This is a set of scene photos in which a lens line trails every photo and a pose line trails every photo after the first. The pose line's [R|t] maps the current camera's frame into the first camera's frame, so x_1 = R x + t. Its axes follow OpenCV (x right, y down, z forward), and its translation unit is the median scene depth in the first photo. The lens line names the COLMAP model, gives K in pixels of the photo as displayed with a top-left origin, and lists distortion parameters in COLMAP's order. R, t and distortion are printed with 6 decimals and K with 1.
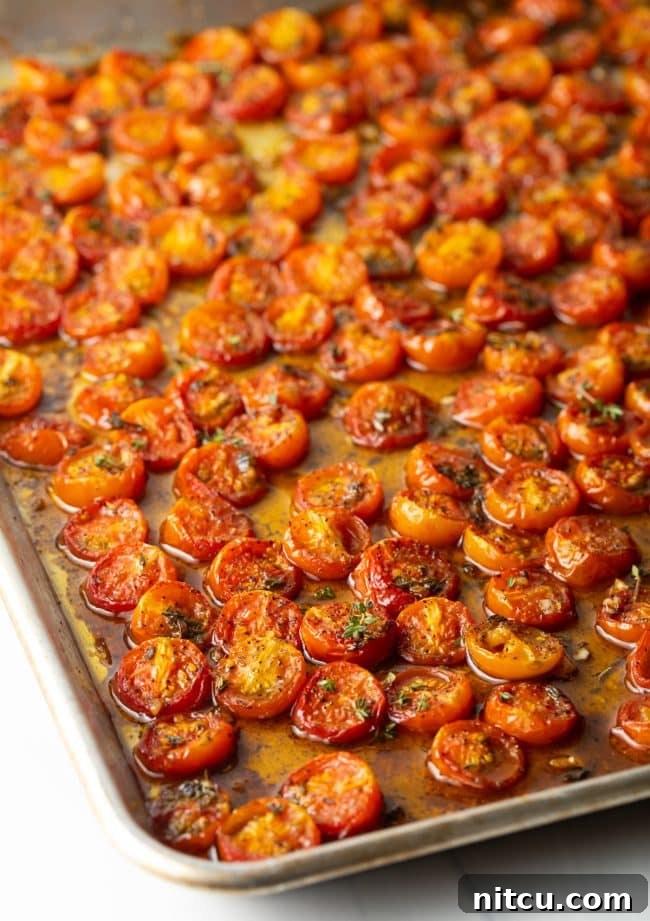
lens RADIAL K [[3003.2, 0, 325.0], [0, 3003.2, 460.5], [0, 0, 1]] dist [-0.154339, 3.002356]
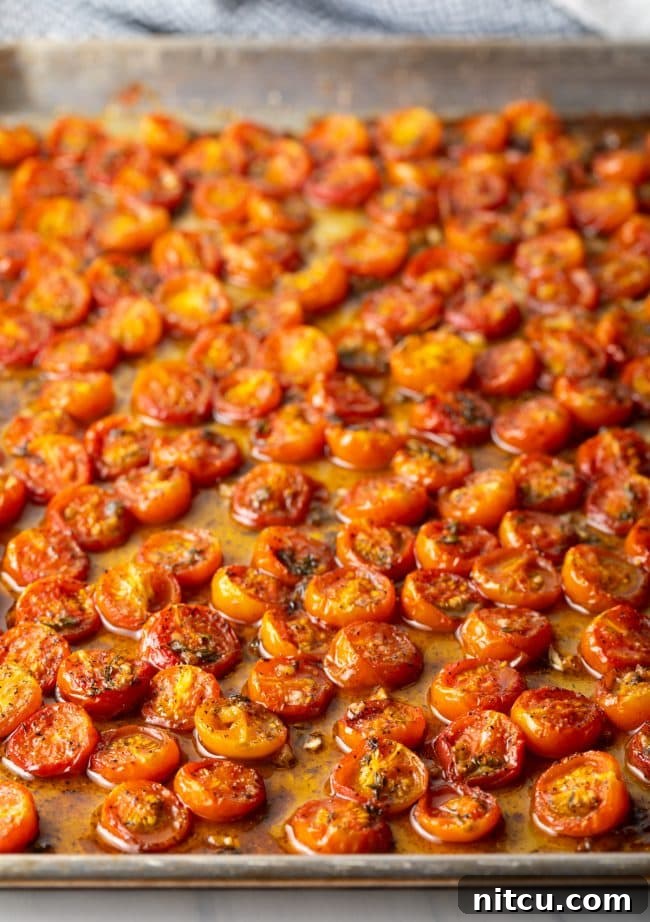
lens RADIAL K [[3006.4, 0, 325.0], [0, 3006.4, 461.0], [0, 0, 1]] dist [-0.154339, 3.002356]
pose [[0.939796, 0.191166, -0.283265, 0.349131], [-0.199866, 0.979821, -0.001853, -0.029997], [0.277195, 0.058357, 0.959040, 0.011723]]
